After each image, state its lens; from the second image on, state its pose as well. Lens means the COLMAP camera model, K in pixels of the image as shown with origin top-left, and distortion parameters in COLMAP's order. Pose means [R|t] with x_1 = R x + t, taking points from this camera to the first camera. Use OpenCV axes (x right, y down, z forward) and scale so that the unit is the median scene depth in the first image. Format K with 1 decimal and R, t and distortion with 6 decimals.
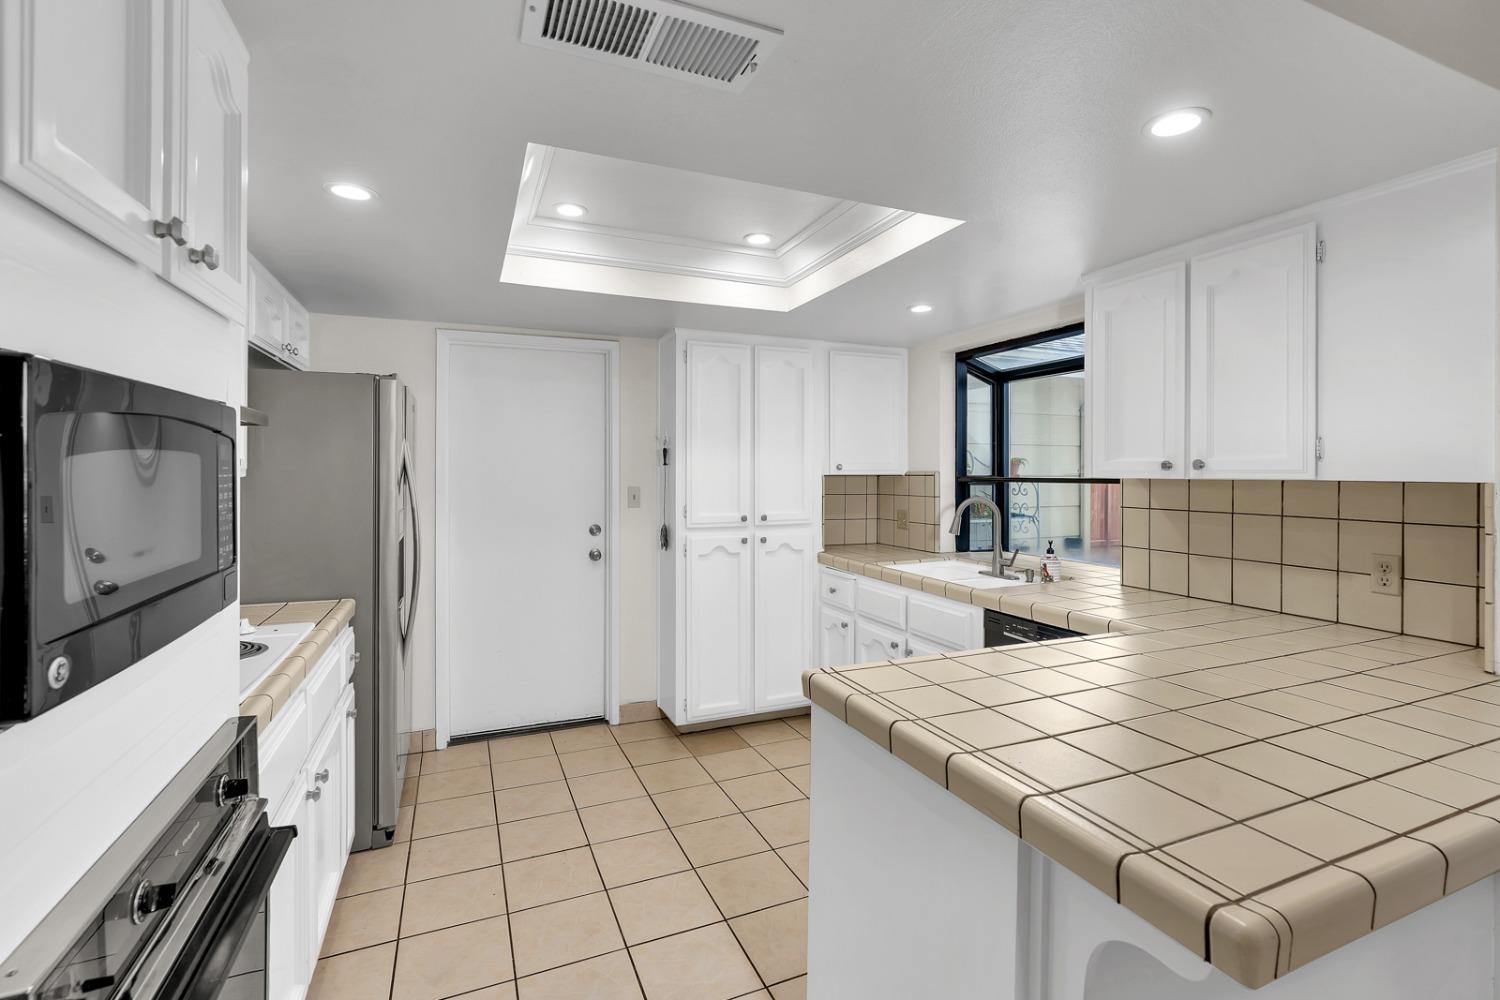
lens RADIAL K [[690.9, 0, 745.4], [0, 690.9, 469.8], [0, 0, 1]] dist [-0.004864, 0.001882]
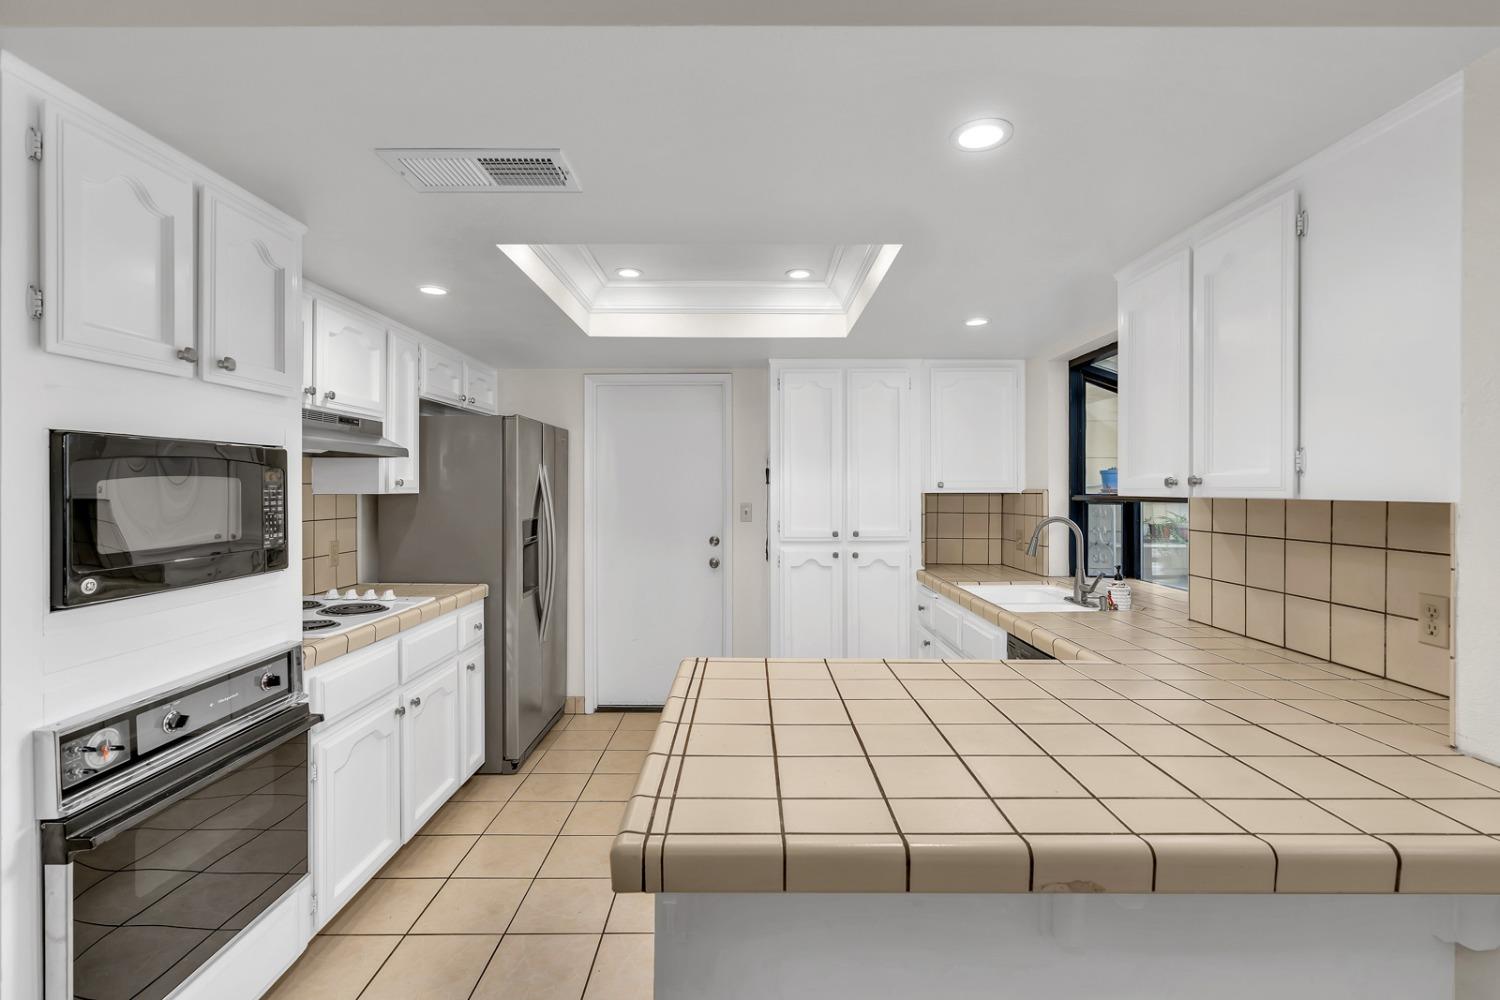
lens RADIAL K [[690.9, 0, 753.5], [0, 690.9, 488.3], [0, 0, 1]] dist [-0.004864, 0.001882]
pose [[0.916253, -0.000658, -0.400600, 0.313642], [0.000616, 1.000000, -0.000234, 0.000969], [0.400600, -0.000032, 0.916253, -0.015256]]
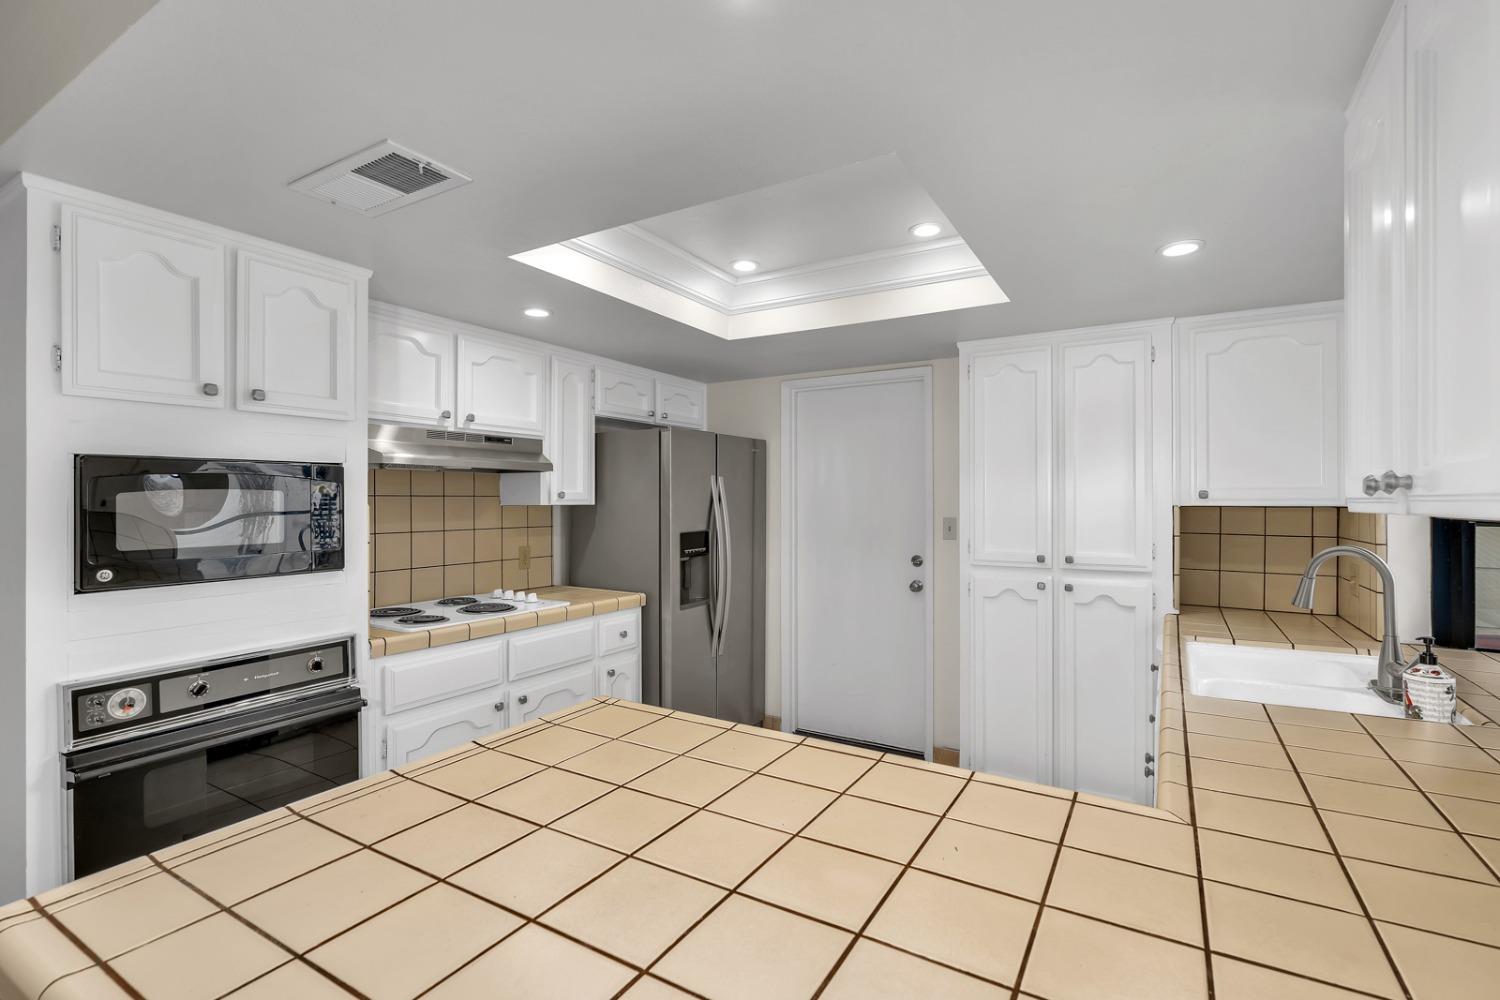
lens RADIAL K [[690.9, 0, 760.8], [0, 690.9, 499.9], [0, 0, 1]] dist [-0.004864, 0.001882]
pose [[0.582499, -0.001510, -0.812830, 0.480377], [0.000847, 0.999999, -0.001250, 0.001983], [0.812831, 0.000039, 0.582500, 0.261836]]
